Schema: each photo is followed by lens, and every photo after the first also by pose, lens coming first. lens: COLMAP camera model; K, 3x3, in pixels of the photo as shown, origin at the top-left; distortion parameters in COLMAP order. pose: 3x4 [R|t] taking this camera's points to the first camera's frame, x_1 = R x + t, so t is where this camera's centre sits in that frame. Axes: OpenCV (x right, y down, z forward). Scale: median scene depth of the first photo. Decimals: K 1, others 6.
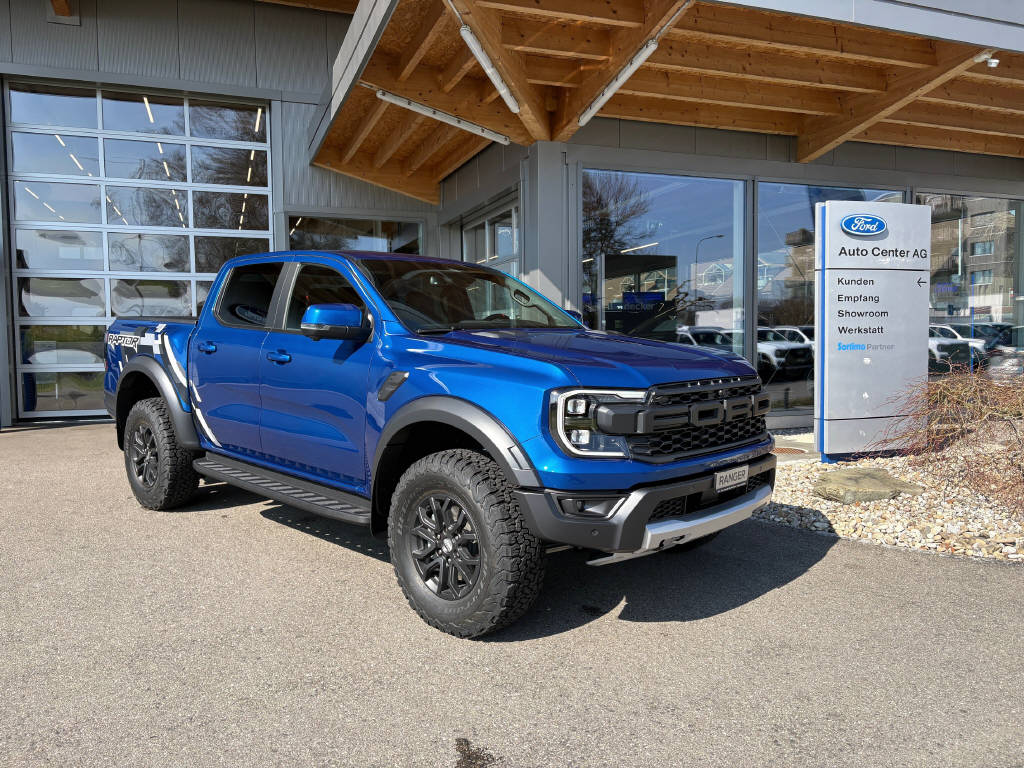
lens RADIAL K [[775.8, 0, 510.6], [0, 775.8, 380.1], [0, 0, 1]] dist [0.044992, -0.044394]
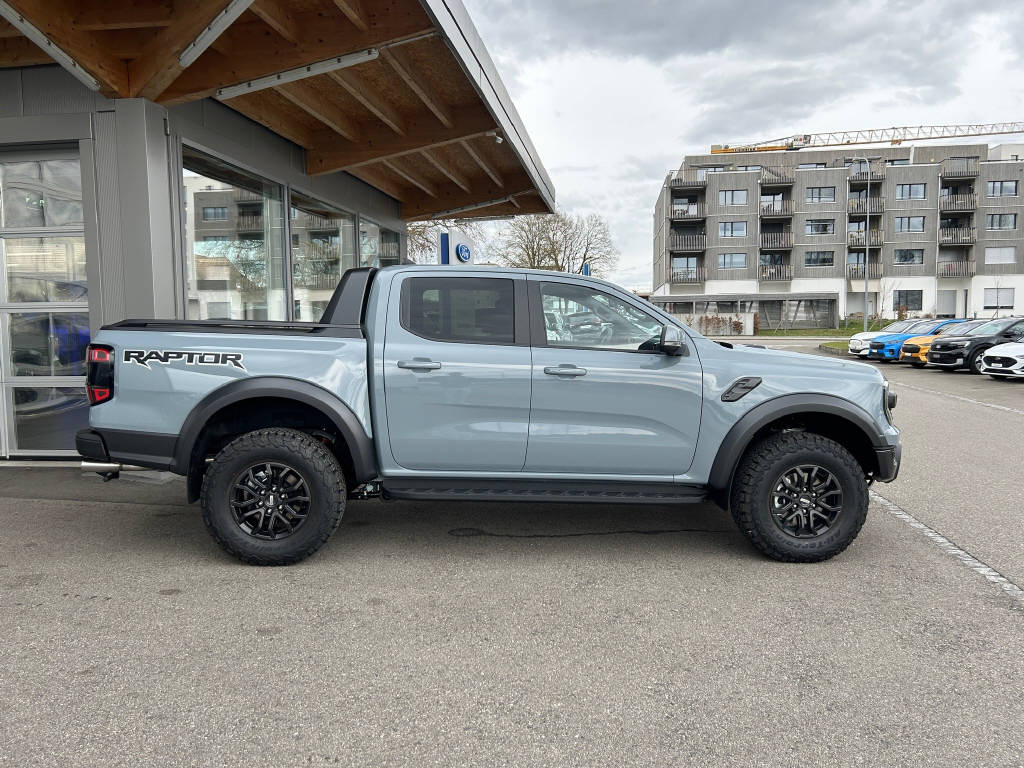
lens RADIAL K [[775.8, 0, 512.0], [0, 775.8, 384.8], [0, 0, 1]] dist [0.044992, -0.044394]
pose [[0.474131, -0.060128, 0.878399, -0.521670], [0.048298, 0.997939, 0.042241, -0.033790], [-0.879129, 0.022398, 0.476058, 0.310934]]
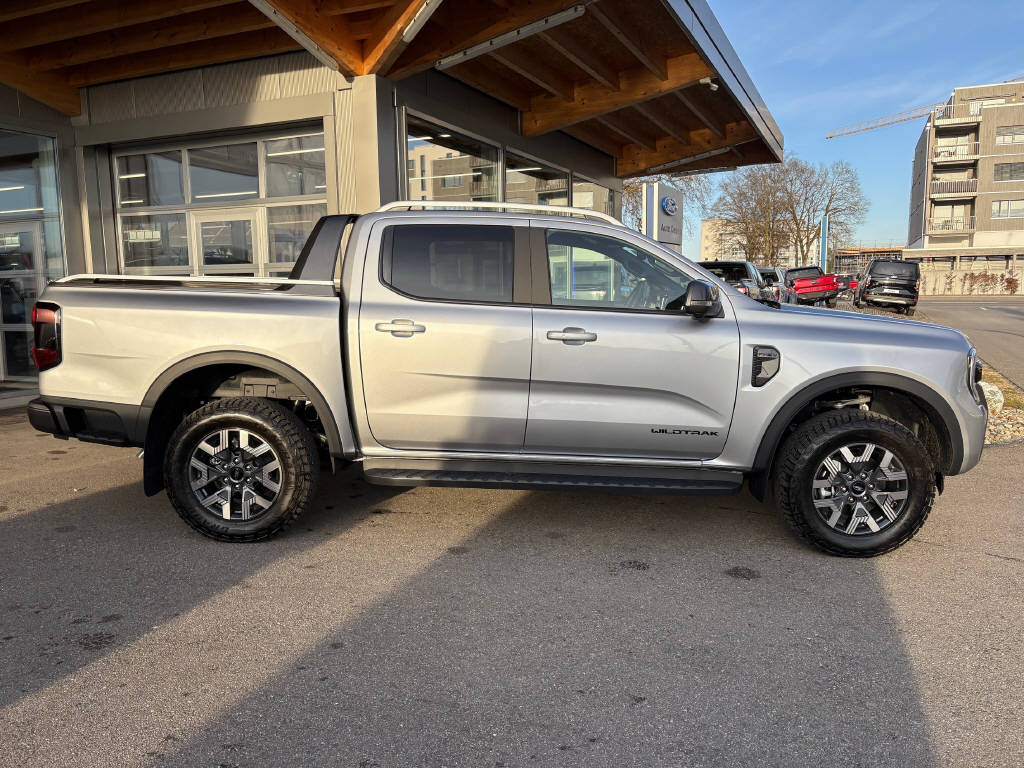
lens RADIAL K [[775.8, 0, 511.0], [0, 775.8, 388.0], [0, 0, 1]] dist [0.044992, -0.044394]
pose [[0.704812, -0.087398, 0.703990, -0.522362], [0.039454, 0.995675, 0.084109, -0.025545], [-0.708296, -0.031505, 0.705212, 0.274000]]
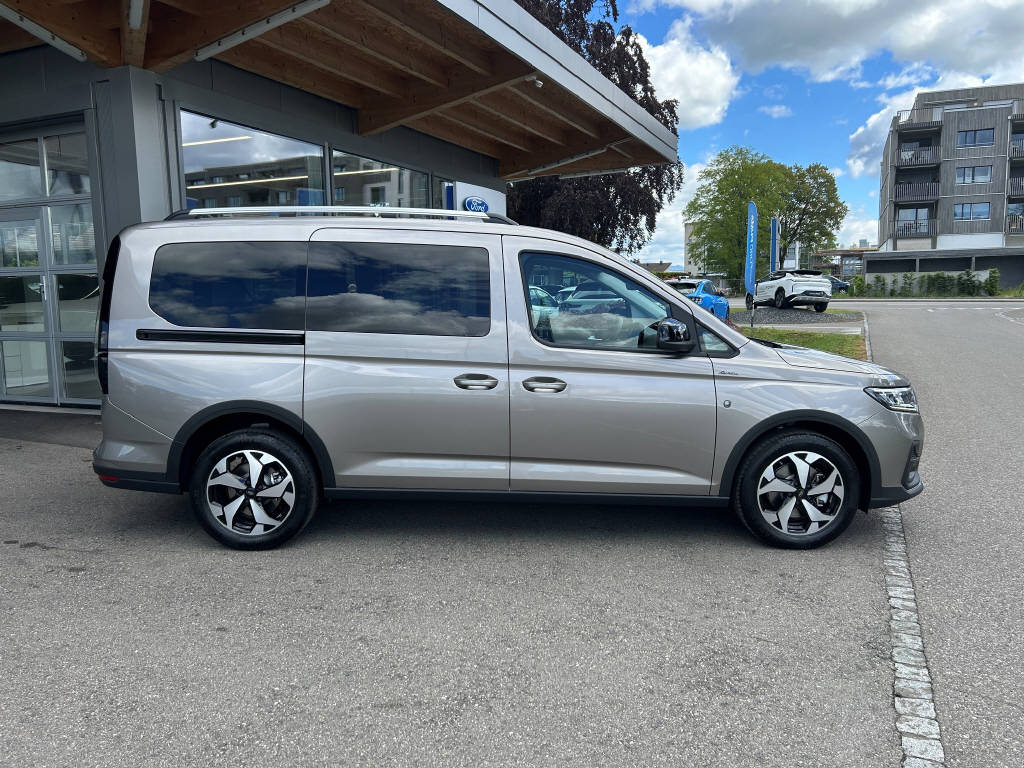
lens RADIAL K [[775.8, 0, 521.5], [0, 775.8, 375.4], [0, 0, 1]] dist [0.044992, -0.044394]
pose [[0.691373, -0.076591, 0.718427, -0.310932], [0.042905, 0.996963, 0.064996, -0.016385], [-0.721223, -0.014113, 0.692559, 0.124846]]
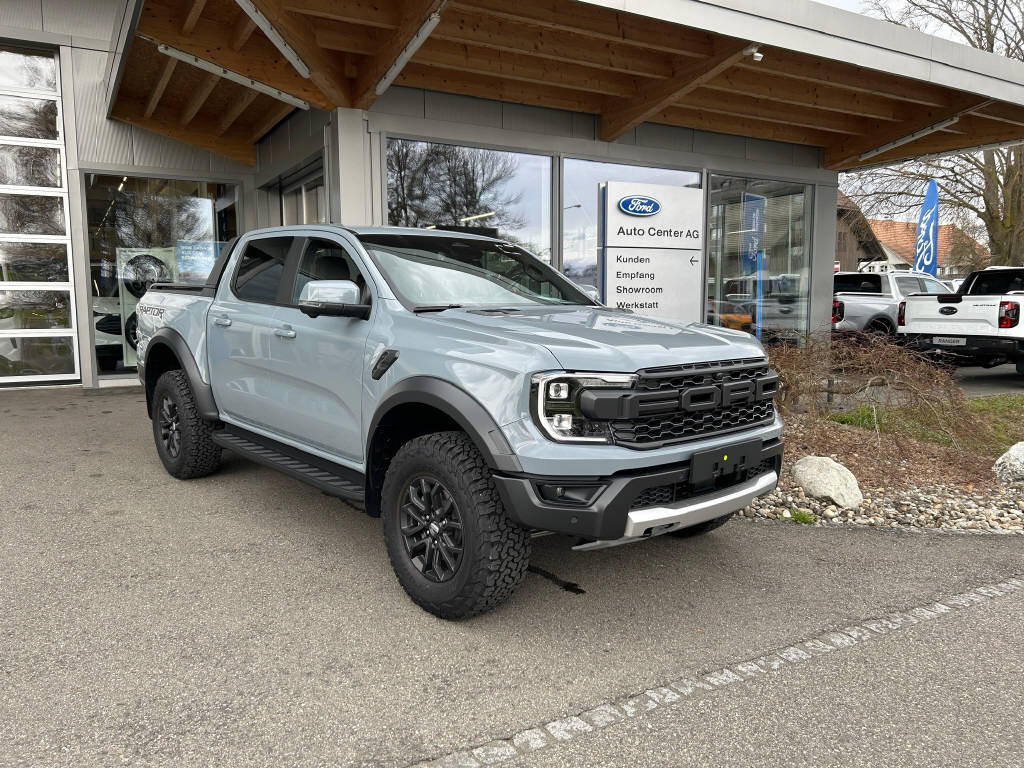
lens RADIAL K [[775.8, 0, 513.4], [0, 775.8, 387.0], [0, 0, 1]] dist [0.044992, -0.044394]
pose [[0.986344, -0.008637, 0.164473, 0.090845], [-0.000160, 0.998573, 0.053397, -0.007518], [-0.164699, -0.052694, 0.984935, -0.026053]]
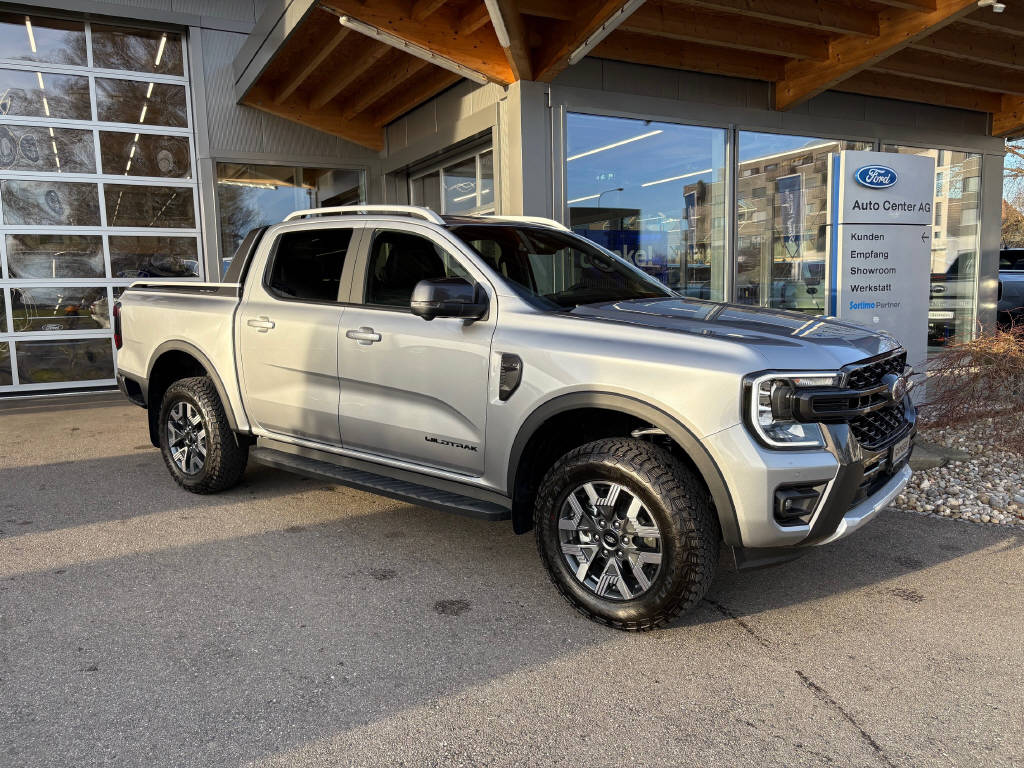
lens RADIAL K [[775.8, 0, 508.8], [0, 775.8, 382.1], [0, 0, 1]] dist [0.044992, -0.044394]
pose [[0.990922, -0.026717, 0.131754, -0.110221], [0.018397, 0.997782, 0.063967, -0.015657], [-0.133171, -0.060963, 0.989216, 0.086267]]
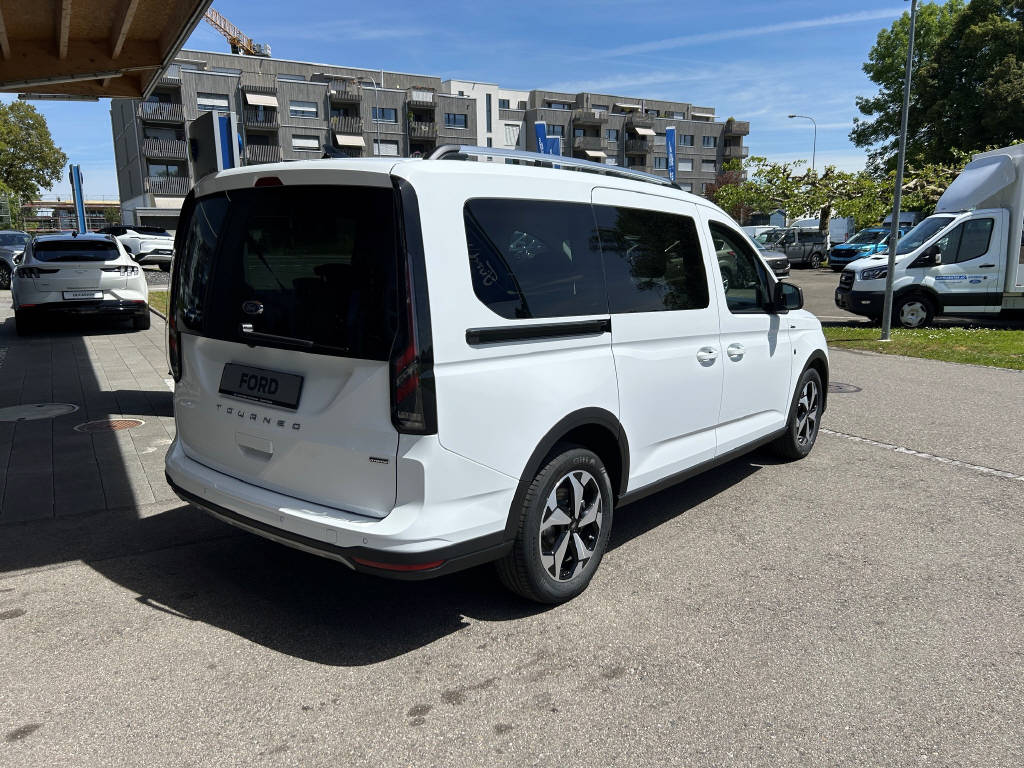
lens RADIAL K [[775.8, 0, 521.7], [0, 775.8, 382.1], [0, 0, 1]] dist [0.044992, -0.044394]
pose [[-0.180556, -0.167378, 0.969218, -0.451905], [0.061828, 0.981534, 0.181023, -0.061914], [-0.981619, 0.092610, -0.166873, 0.702106]]
